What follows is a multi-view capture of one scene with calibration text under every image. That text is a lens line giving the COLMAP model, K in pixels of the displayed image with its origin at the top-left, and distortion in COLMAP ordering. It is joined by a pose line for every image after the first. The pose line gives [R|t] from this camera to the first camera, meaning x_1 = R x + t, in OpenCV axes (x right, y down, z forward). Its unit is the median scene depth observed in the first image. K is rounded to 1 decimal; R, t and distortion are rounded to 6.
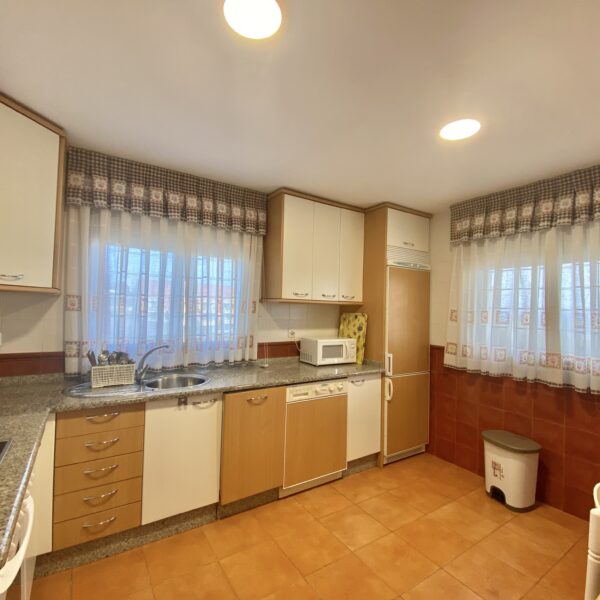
lens RADIAL K [[321.6, 0, 297.0], [0, 321.6, 299.8], [0, 0, 1]] dist [0.001219, -0.026868]
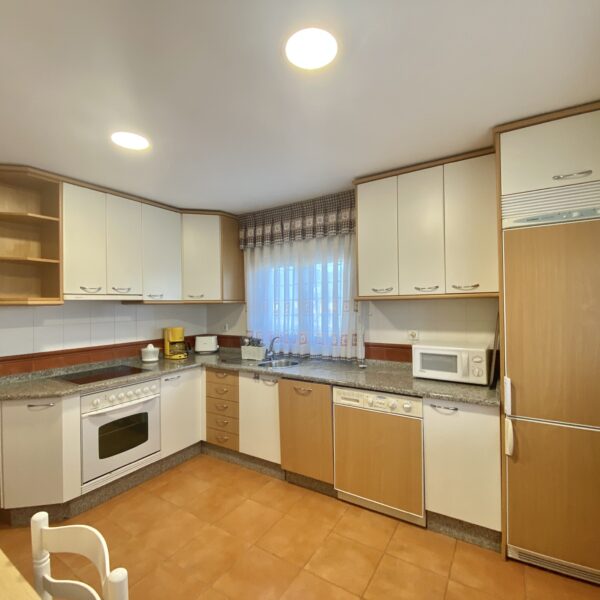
lens RADIAL K [[321.6, 0, 297.0], [0, 321.6, 299.8], [0, 0, 1]] dist [0.001219, -0.026868]
pose [[0.401102, -0.044283, -0.914962, 0.801849], [0.050511, 0.998380, -0.026177, 0.023238], [0.914640, -0.035717, 0.402689, 0.487080]]
